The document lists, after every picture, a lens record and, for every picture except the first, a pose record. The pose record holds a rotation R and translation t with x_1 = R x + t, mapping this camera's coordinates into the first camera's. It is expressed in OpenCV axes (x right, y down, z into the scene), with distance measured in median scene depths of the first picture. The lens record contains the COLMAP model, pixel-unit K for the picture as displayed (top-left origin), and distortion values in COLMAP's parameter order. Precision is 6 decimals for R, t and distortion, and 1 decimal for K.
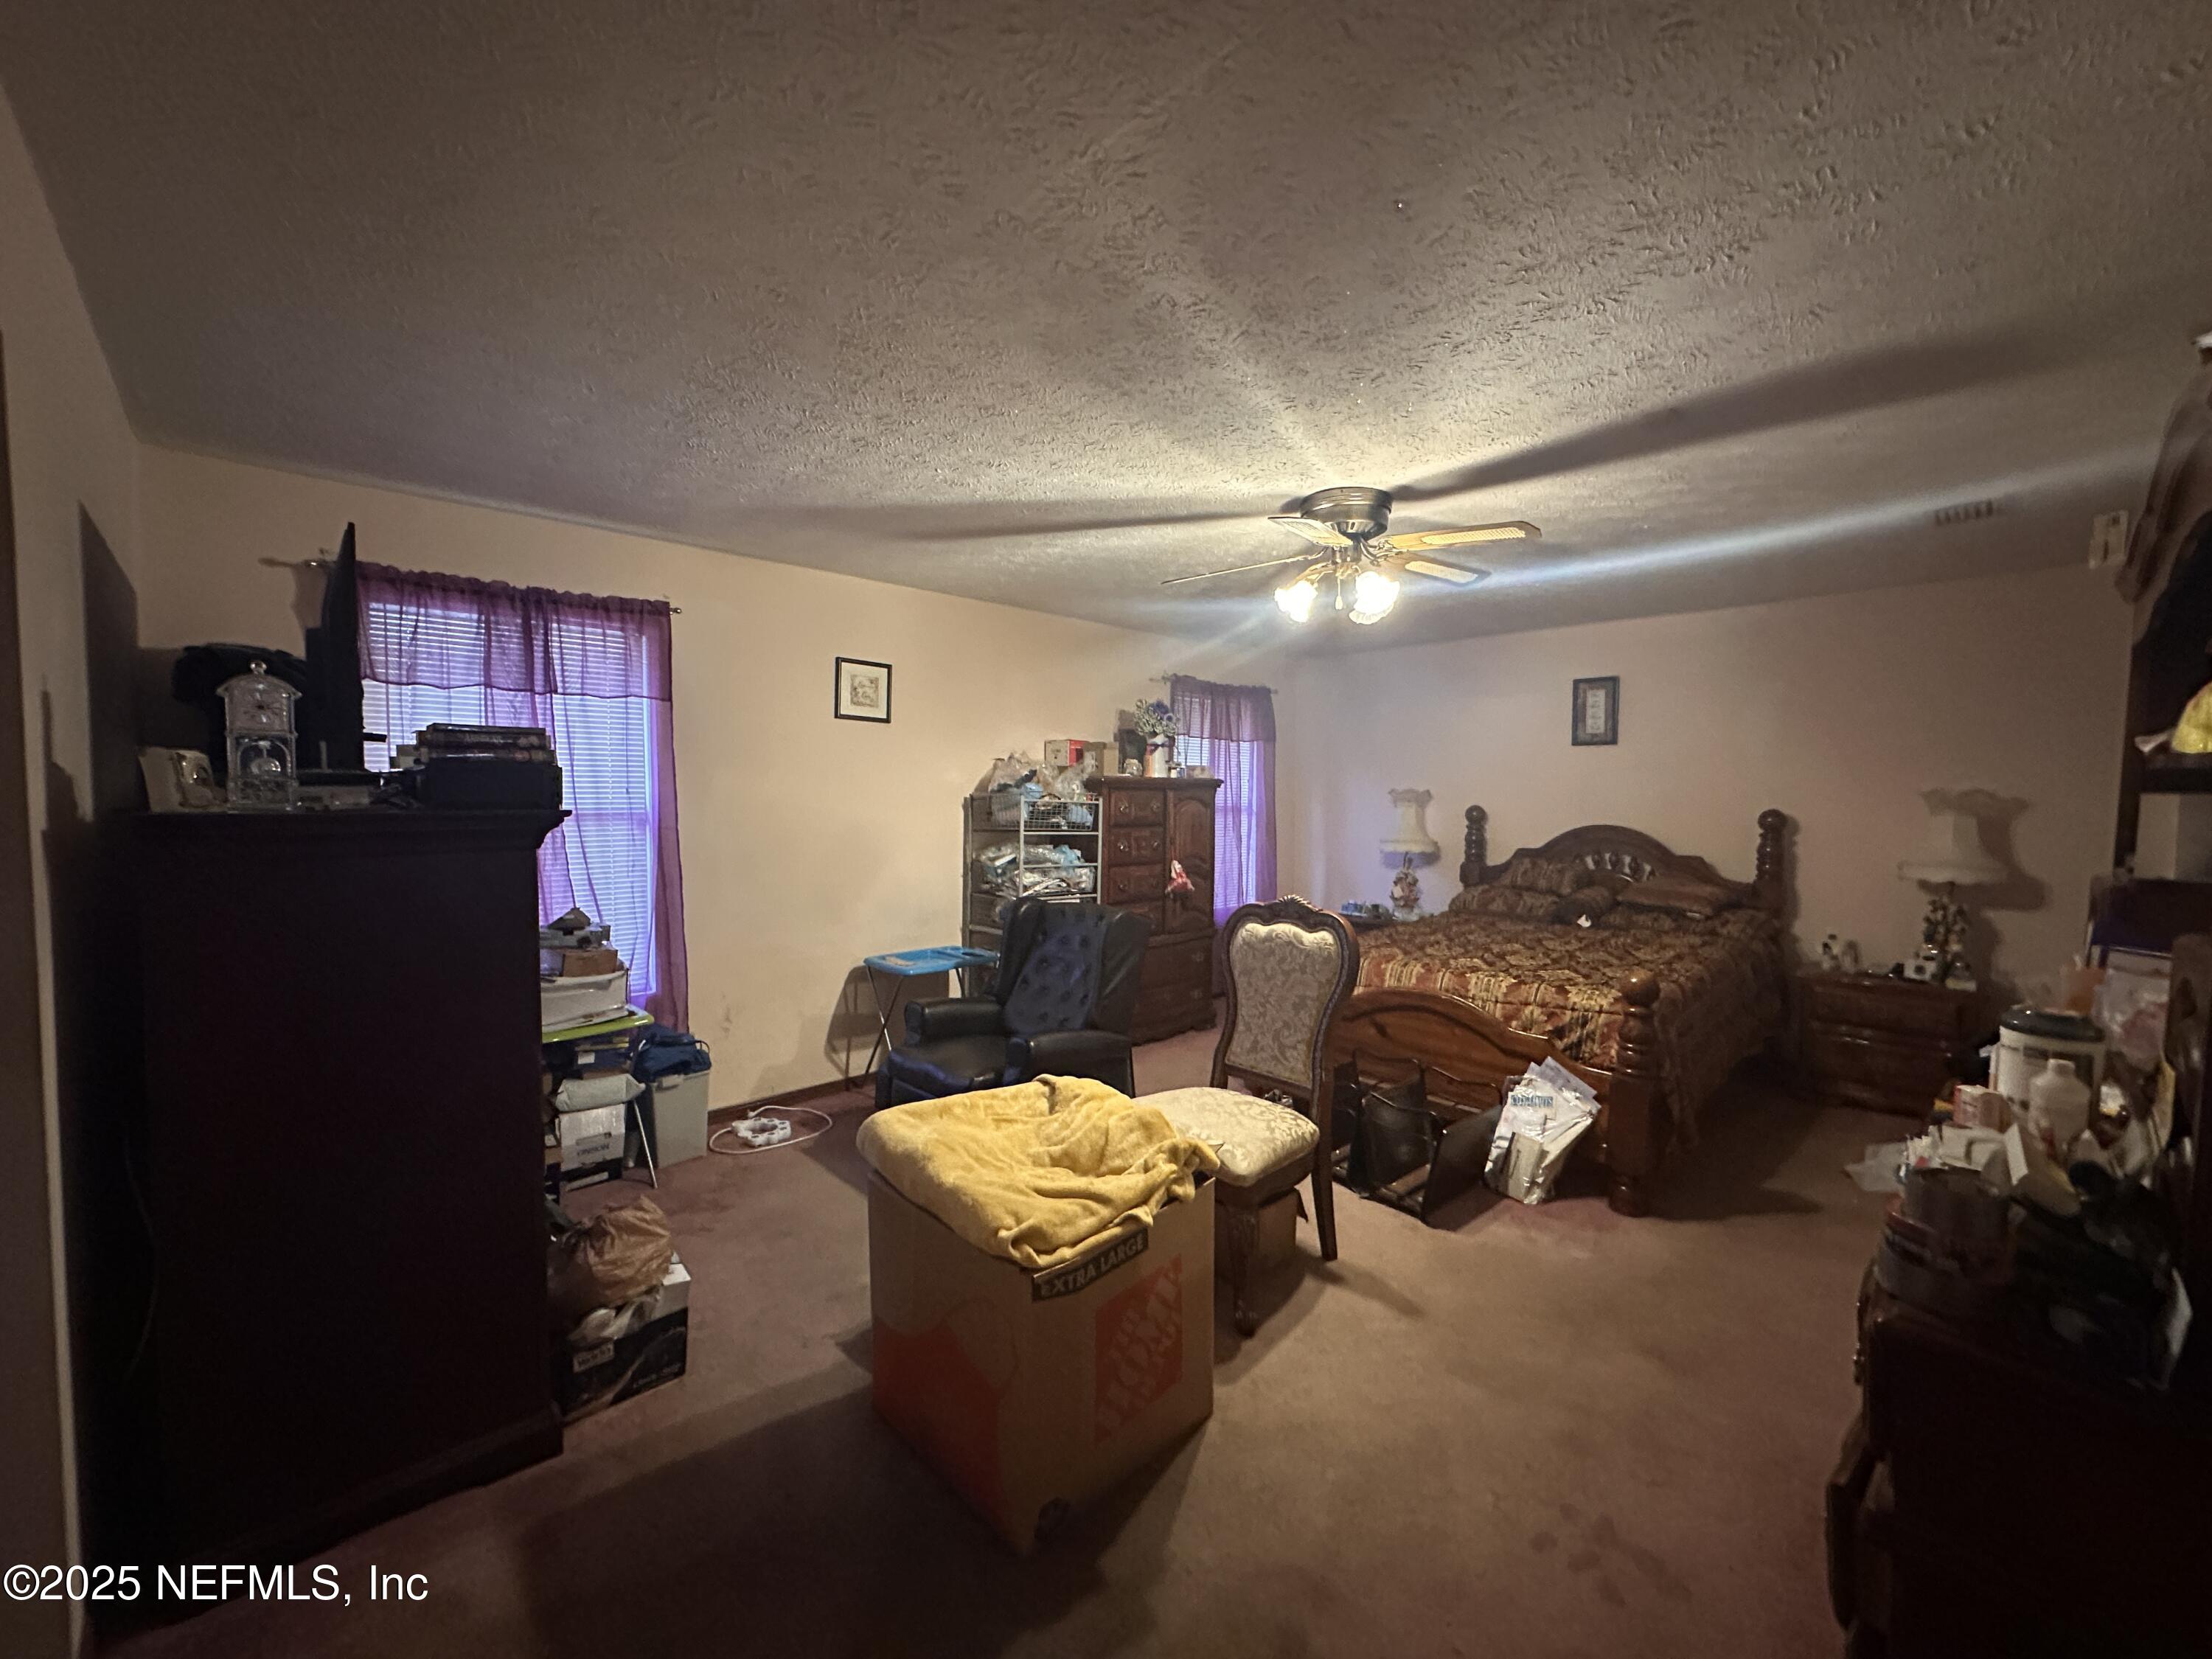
lens RADIAL K [[881.9, 0, 1100.9], [0, 881.9, 829.0], [0, 0, 1]] dist [-0.000365, 0.000153]
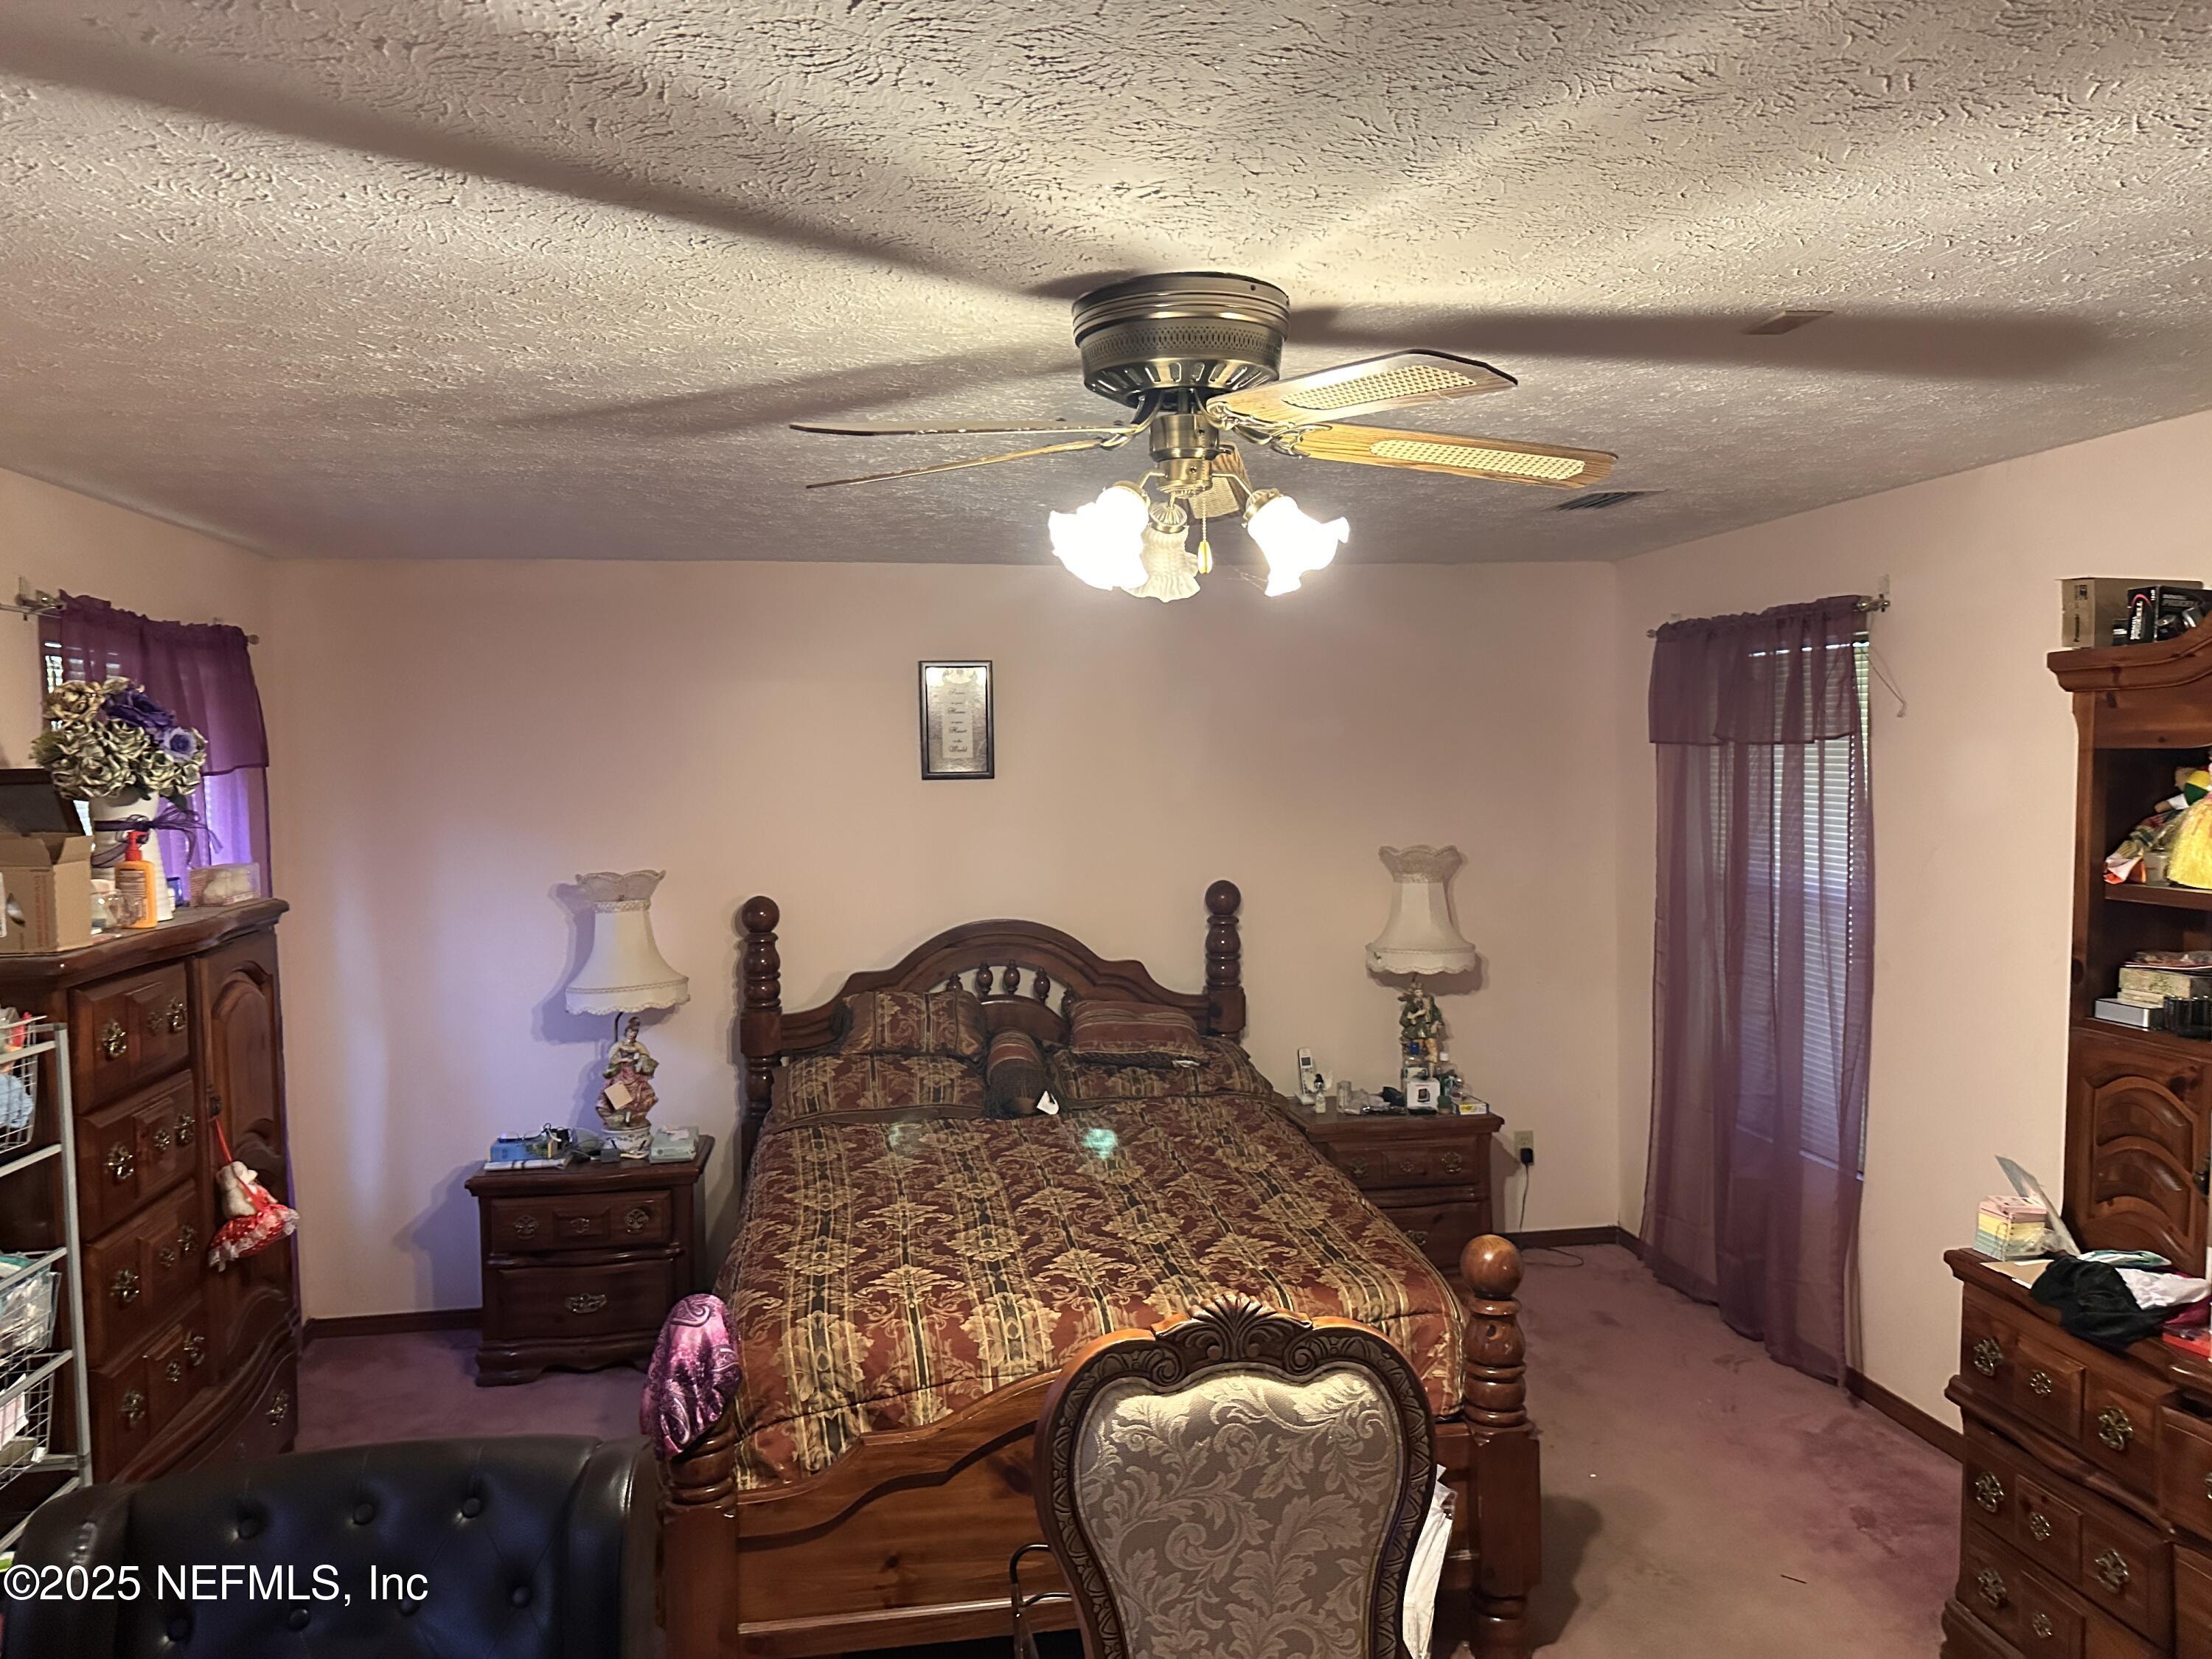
lens RADIAL K [[1550.3, 0, 1096.5], [0, 1550.3, 835.4], [0, 0, 1]] dist [0.054315, -0.071665]
pose [[0.562070, -0.062980, 0.824689, -0.318629], [0.057057, 0.997674, 0.037303, -0.135431], [-0.825120, 0.026087, 0.564356, 0.552985]]
